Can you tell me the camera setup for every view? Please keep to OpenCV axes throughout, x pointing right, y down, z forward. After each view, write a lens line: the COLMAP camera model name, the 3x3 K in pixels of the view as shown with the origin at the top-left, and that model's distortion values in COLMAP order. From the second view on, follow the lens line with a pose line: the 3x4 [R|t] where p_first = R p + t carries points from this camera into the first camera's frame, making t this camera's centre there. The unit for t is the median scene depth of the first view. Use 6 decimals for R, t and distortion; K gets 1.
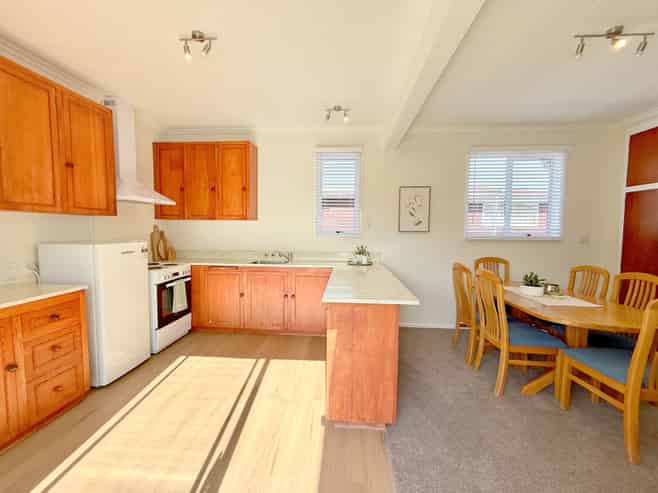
lens RADIAL K [[263.6, 0, 326.6], [0, 263.6, 244.7], [0, 0, 1]] dist [0.001208, -0.000861]
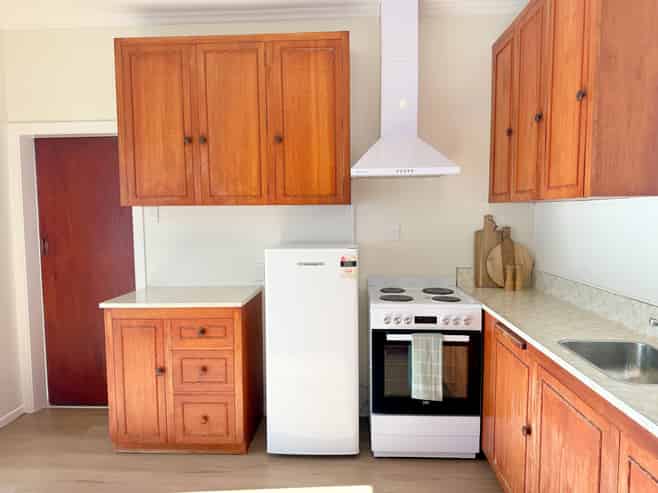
lens RADIAL K [[457.4, 0, 333.6], [0, 457.4, 250.8], [0, 0, 1]] dist [0.037607, -0.007855]
pose [[0.031105, 0.069732, -0.997081, 0.243443], [-0.052879, 0.996281, 0.068026, -0.061371], [0.998116, 0.050609, 0.034676, 0.811110]]
